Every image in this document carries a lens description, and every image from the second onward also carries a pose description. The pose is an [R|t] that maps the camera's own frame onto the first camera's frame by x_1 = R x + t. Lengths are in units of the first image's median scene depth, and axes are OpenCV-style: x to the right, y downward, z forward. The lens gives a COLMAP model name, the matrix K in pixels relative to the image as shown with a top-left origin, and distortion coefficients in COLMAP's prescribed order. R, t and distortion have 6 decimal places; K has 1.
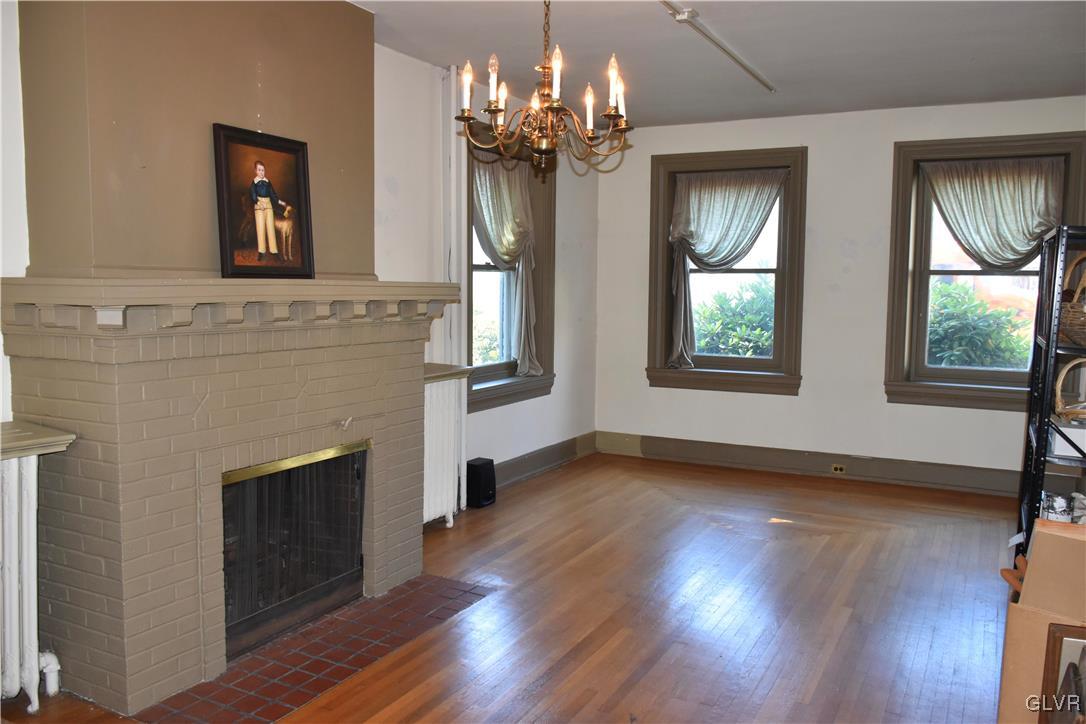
lens RADIAL K [[836.8, 0, 543.0], [0, 836.8, 362.0], [0, 0, 1]] dist [-0.027789, 0.012505]
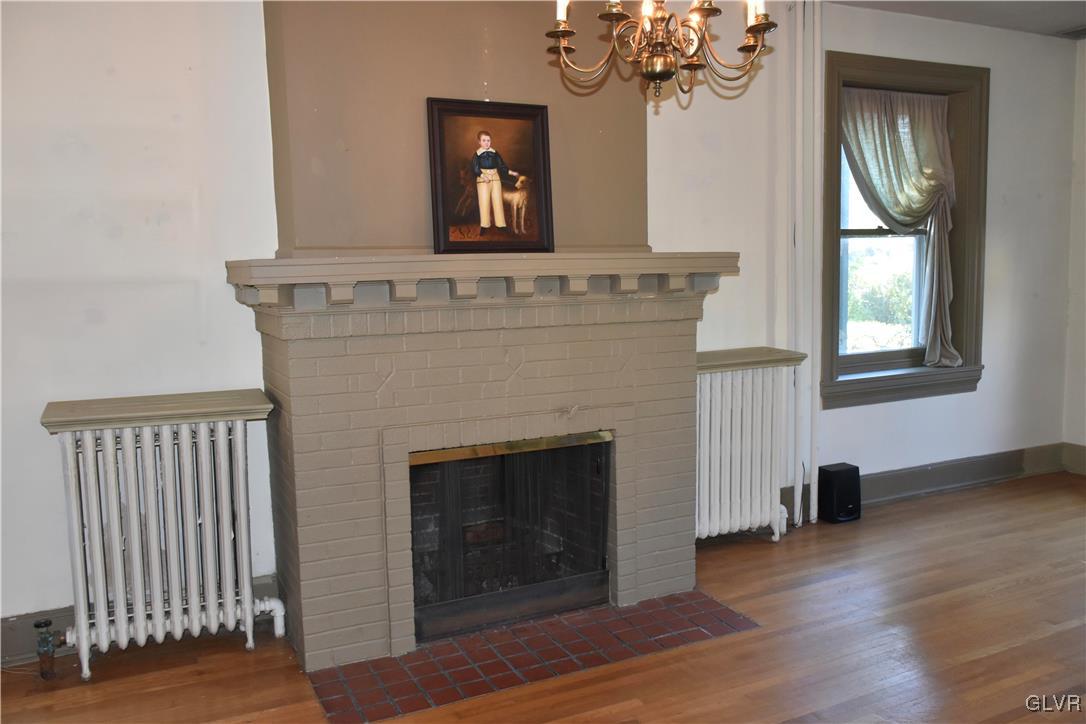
lens RADIAL K [[878.3, 0, 543.3], [0, 878.3, 355.2], [0, 0, 1]] dist [-0.030806, 0.005701]
pose [[0.820005, 0.037566, -0.571123, 0.283877], [-0.026778, 0.999269, 0.027279, -0.012628], [0.571730, -0.007076, 0.820411, 0.198880]]
